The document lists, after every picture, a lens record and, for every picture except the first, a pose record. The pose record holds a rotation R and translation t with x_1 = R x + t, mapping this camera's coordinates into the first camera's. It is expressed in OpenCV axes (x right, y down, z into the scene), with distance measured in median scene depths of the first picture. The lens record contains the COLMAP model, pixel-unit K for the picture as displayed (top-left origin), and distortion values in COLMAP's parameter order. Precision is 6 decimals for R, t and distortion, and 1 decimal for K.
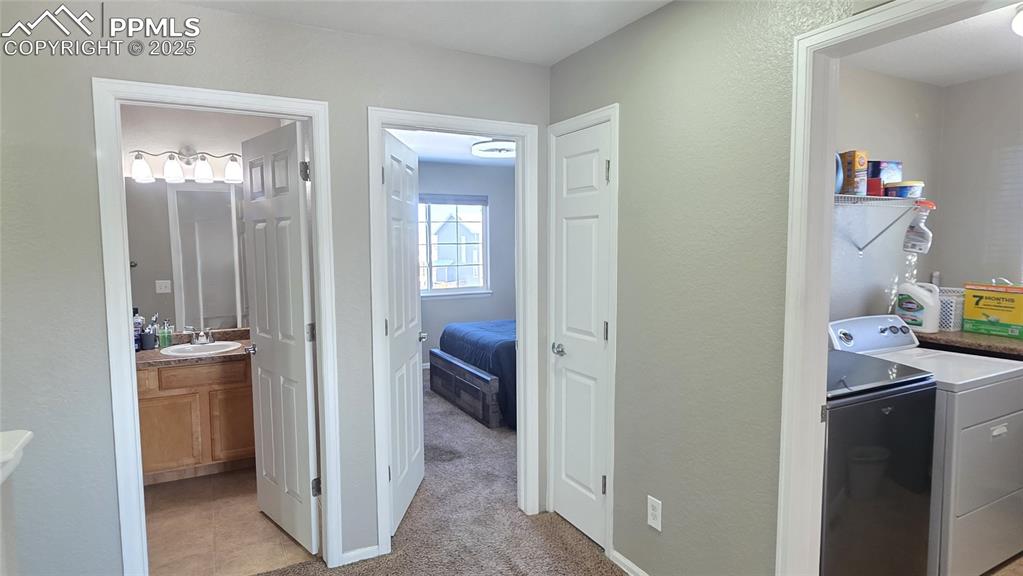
lens RADIAL K [[564.0, 0, 511.5], [0, 564.0, 288.0], [0, 0, 1]] dist [0.000612, -0.000802]
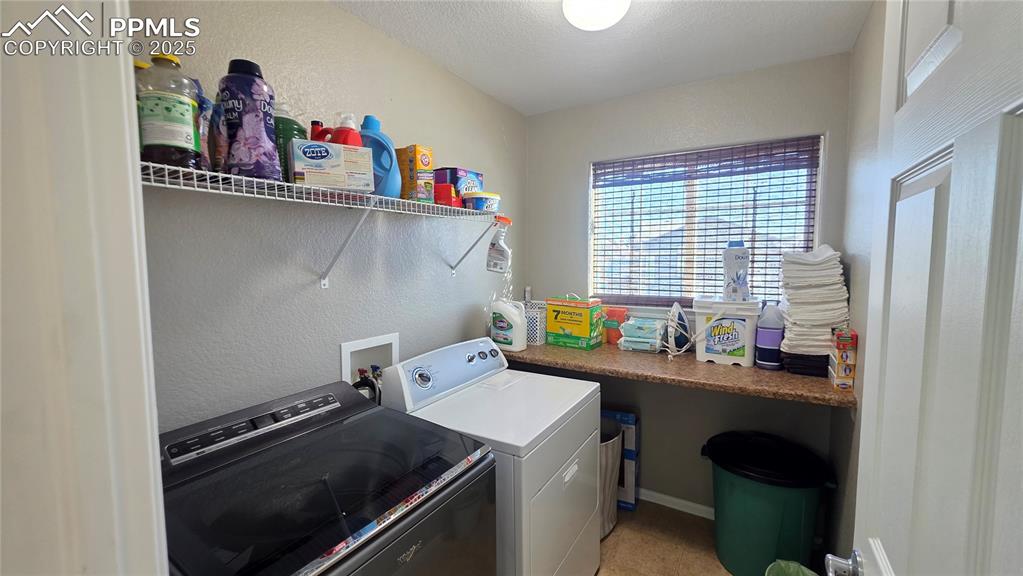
lens RADIAL K [[410.6, 0, 512.0], [0, 410.6, 289.5], [0, 0, 1]] dist [0.000837, -0.000198]
pose [[0.857605, -0.039437, 0.512795, 0.378498], [0.039790, 0.999155, 0.010296, -0.038856], [-0.512768, 0.011574, 0.858449, 0.397274]]
